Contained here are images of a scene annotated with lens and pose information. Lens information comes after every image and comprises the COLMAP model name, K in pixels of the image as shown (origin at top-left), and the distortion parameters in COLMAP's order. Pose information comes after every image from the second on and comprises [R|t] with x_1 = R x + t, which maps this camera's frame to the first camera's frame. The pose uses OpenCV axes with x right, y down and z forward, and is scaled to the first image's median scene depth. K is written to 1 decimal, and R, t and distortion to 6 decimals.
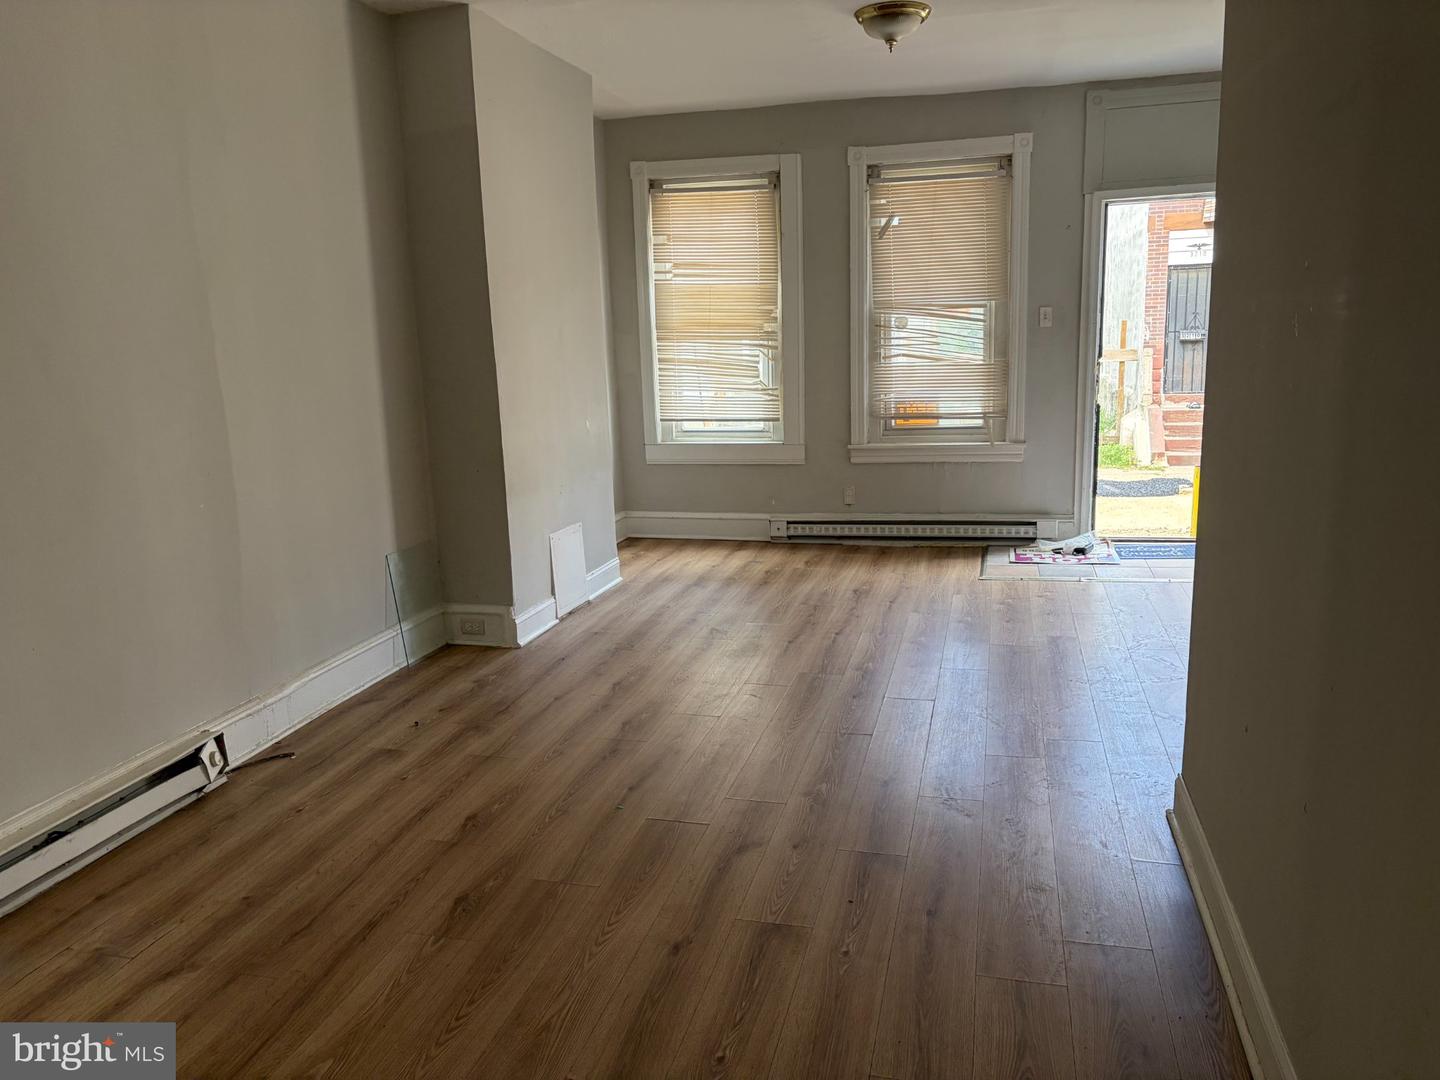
lens RADIAL K [[1082.3, 0, 720.0], [0, 1082.3, 540.0], [0, 0, 1]] dist [0.001249, 0.000758]
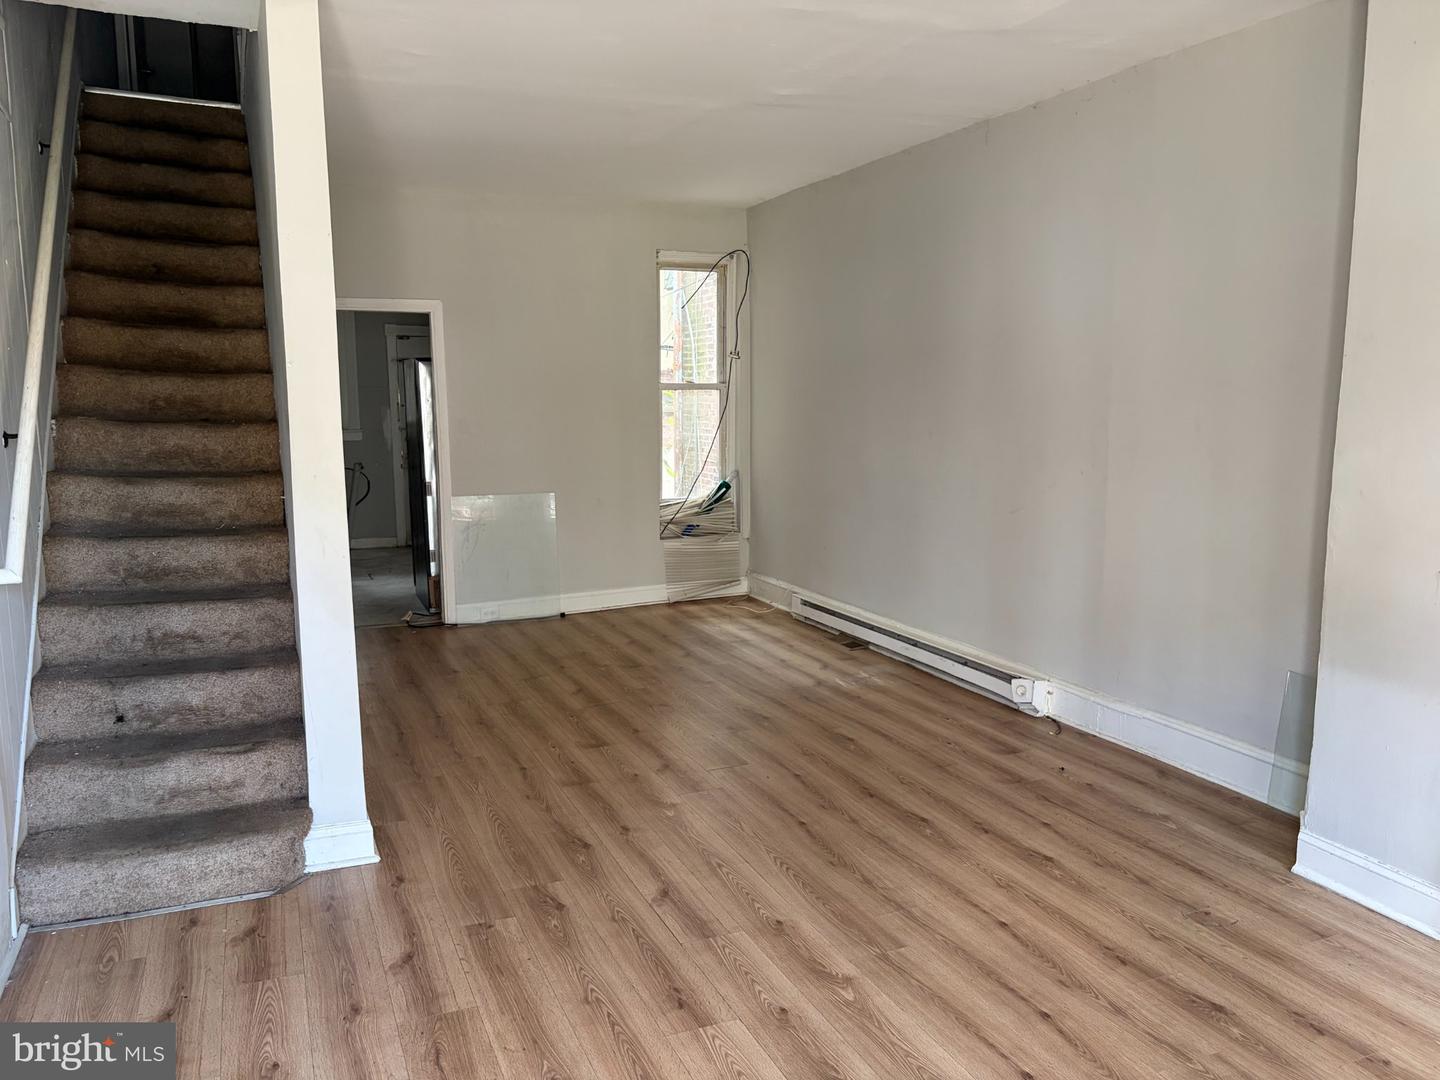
lens RADIAL K [[1082.3, 0, 720.0], [0, 1082.3, 540.0], [0, 0, 1]] dist [0.001249, 0.000758]
pose [[-0.794102, 0.120553, -0.595708, 0.655511], [-0.084670, 0.948632, 0.304842, -0.375248], [0.601858, 0.292514, -0.743104, 1.682276]]
